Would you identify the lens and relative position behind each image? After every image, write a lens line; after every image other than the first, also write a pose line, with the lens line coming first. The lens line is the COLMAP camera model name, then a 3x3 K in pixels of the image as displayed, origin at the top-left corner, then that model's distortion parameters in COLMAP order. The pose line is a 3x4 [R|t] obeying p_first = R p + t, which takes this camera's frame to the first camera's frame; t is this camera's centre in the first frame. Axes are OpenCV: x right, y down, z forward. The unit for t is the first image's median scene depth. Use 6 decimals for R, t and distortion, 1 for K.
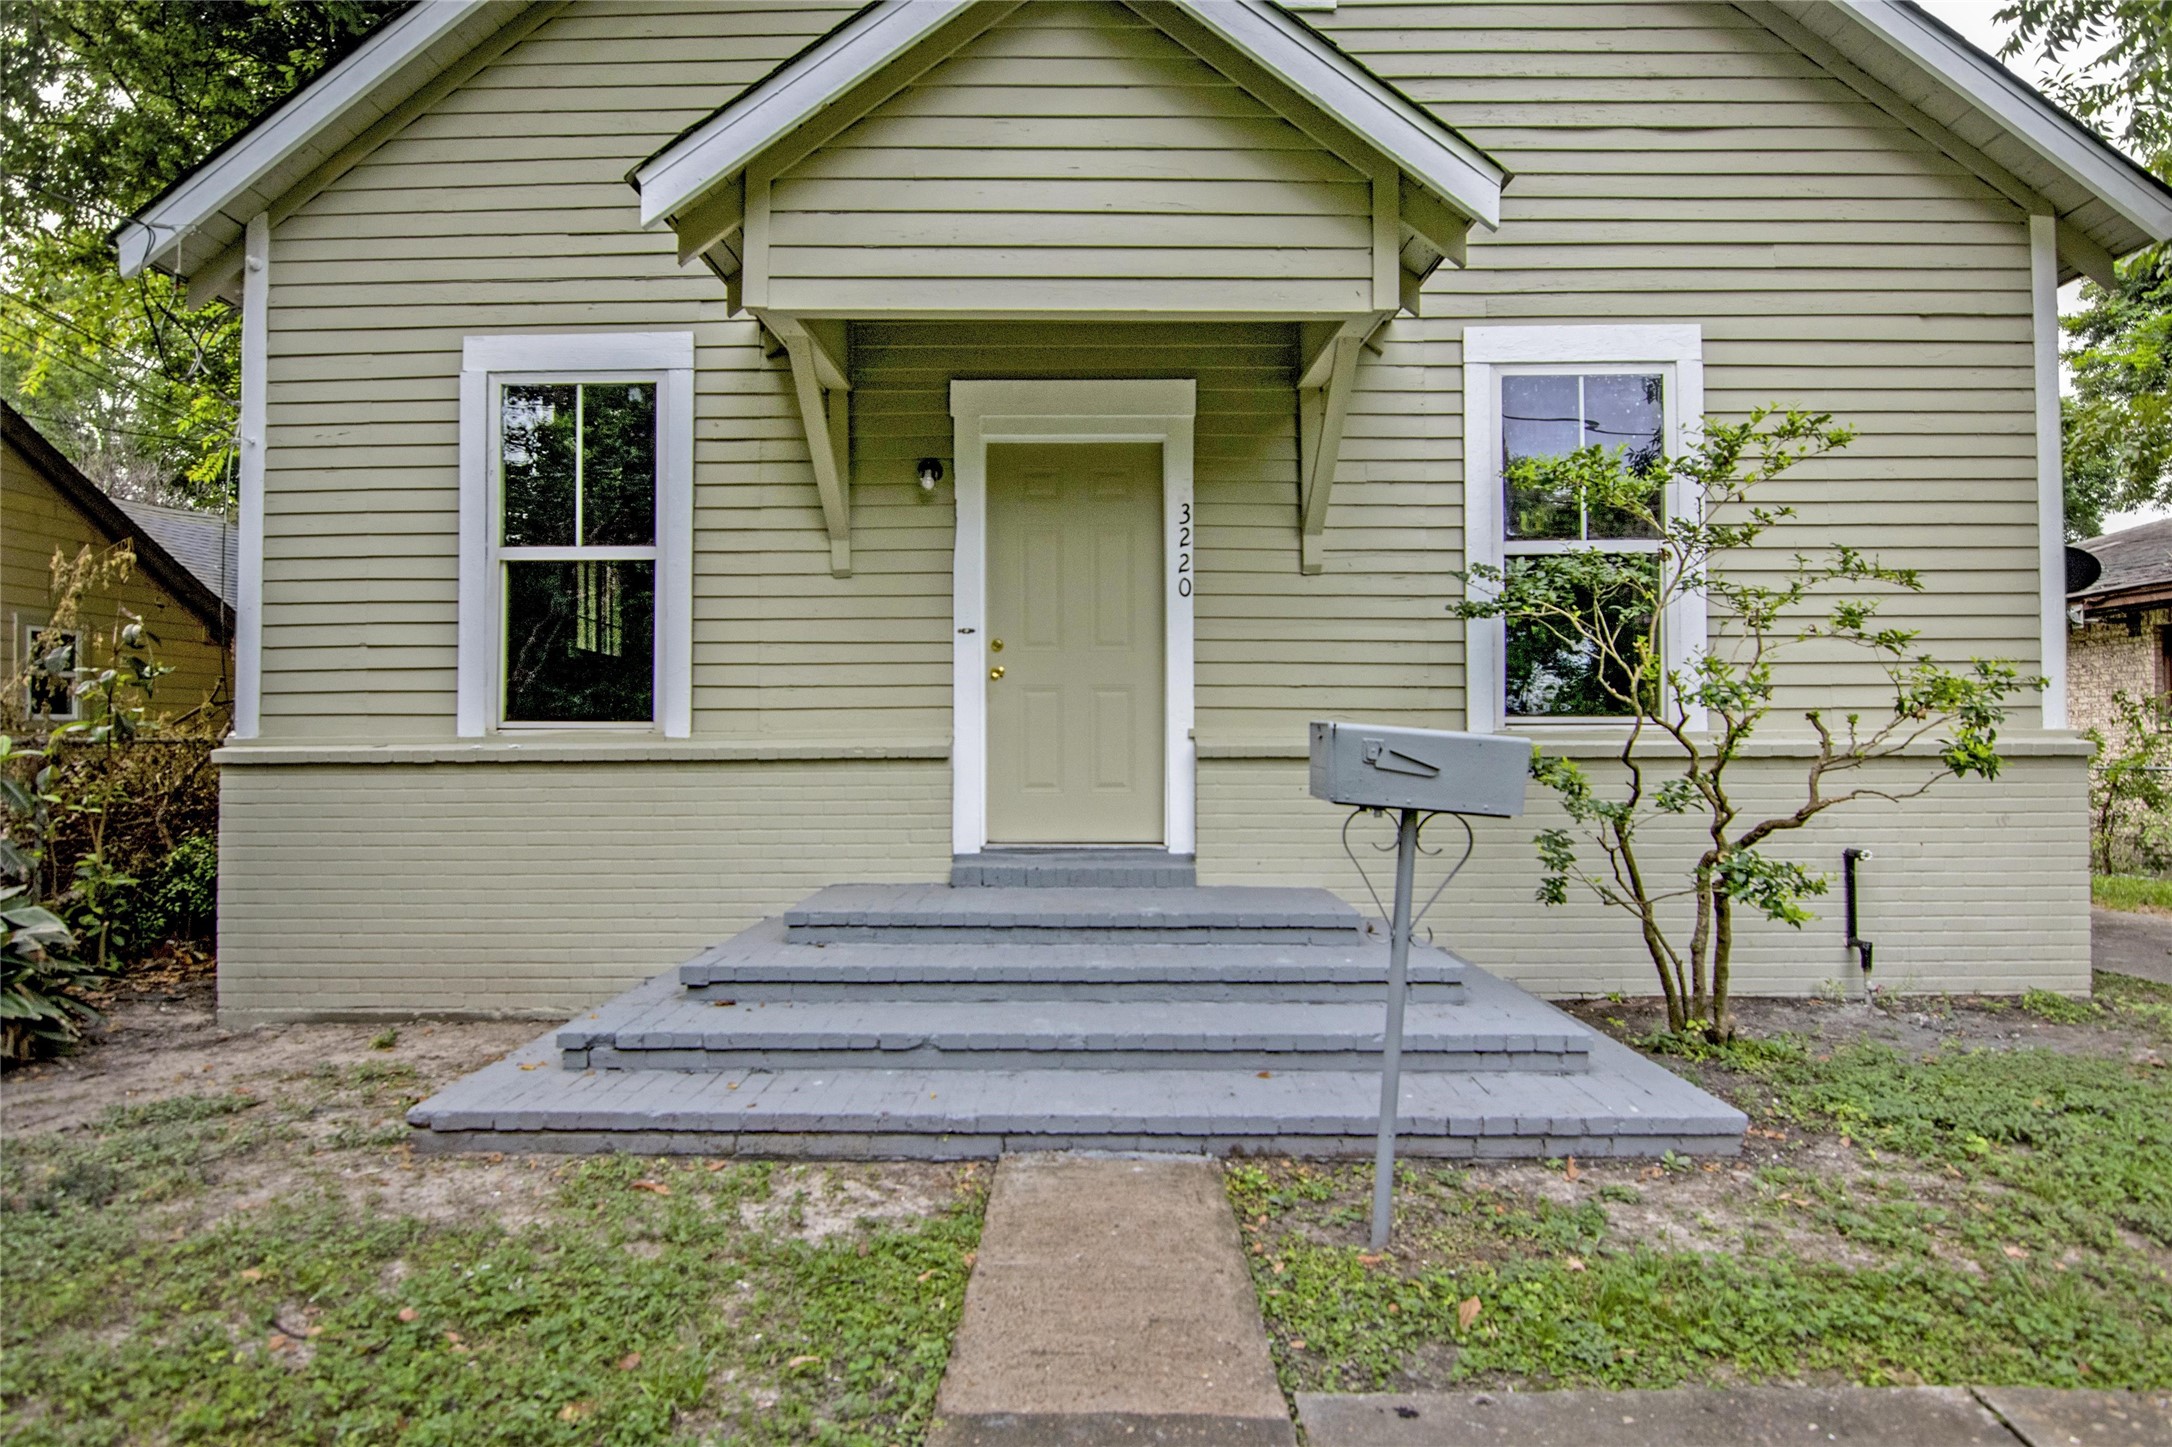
lens RADIAL K [[1318.9, 0, 1071.4], [0, 1318.9, 707.3], [0, 0, 1]] dist [-0.009029, -0.007056]
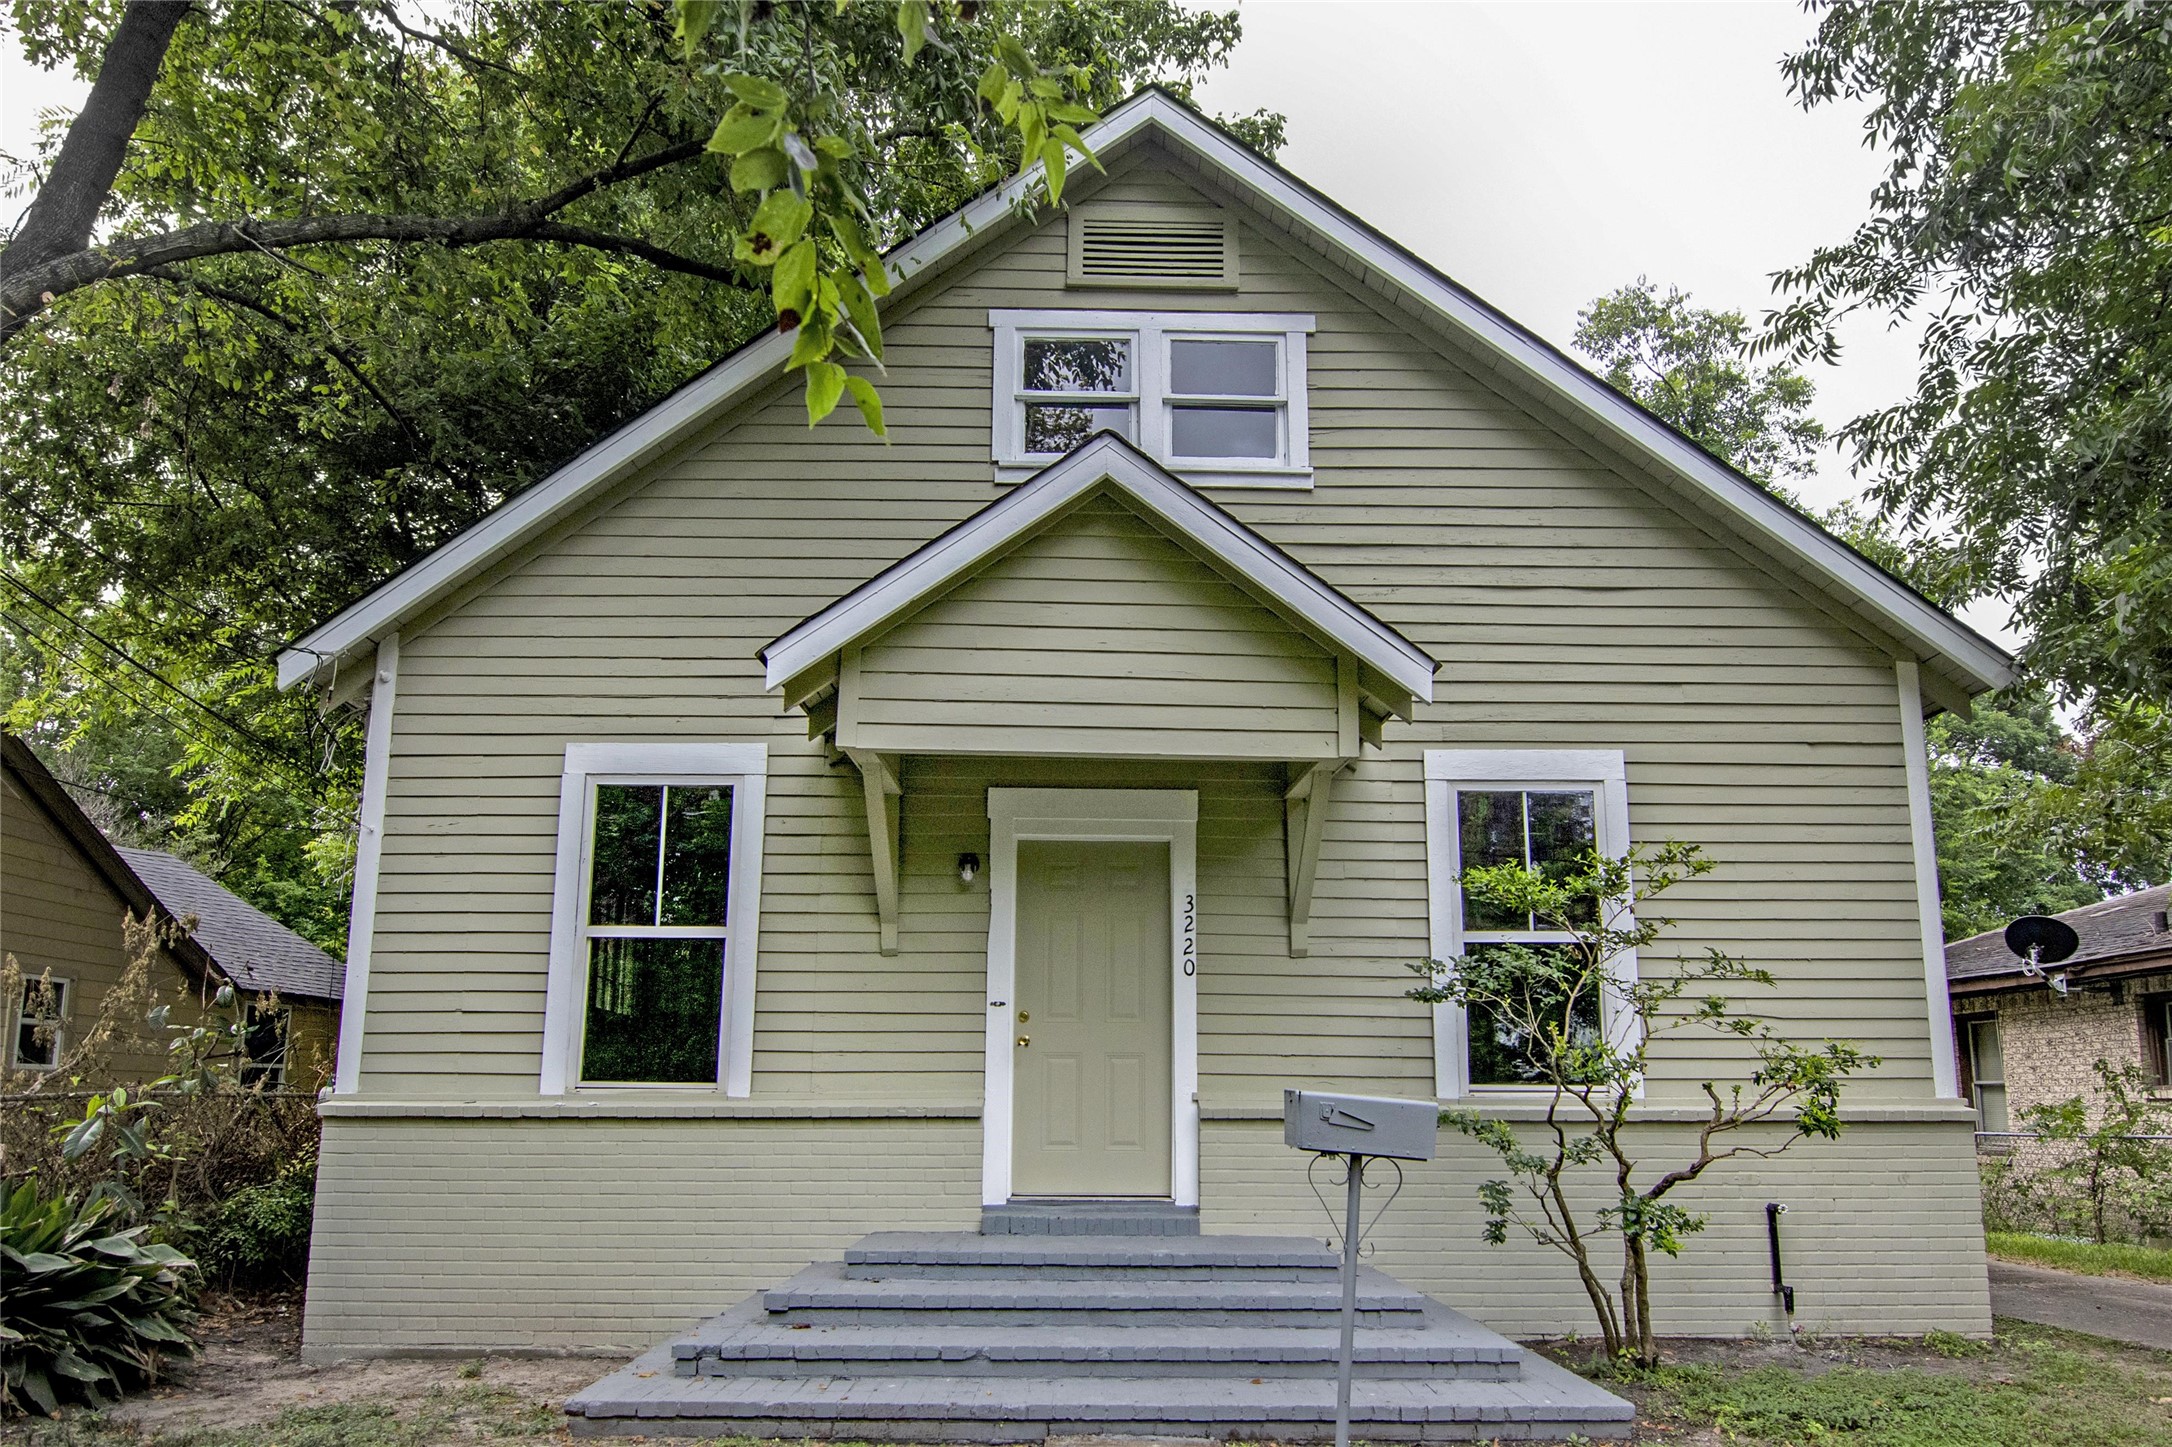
lens RADIAL K [[1421.2, 0, 1090.3], [0, 1421.2, 839.2], [0, 0, 1]] dist [-0.008609, -0.019859]
pose [[0.999752, 0.011731, 0.018916, -0.025237], [-0.008598, 0.987407, -0.157965, -0.005441], [-0.020531, 0.157763, 0.987264, -0.242872]]
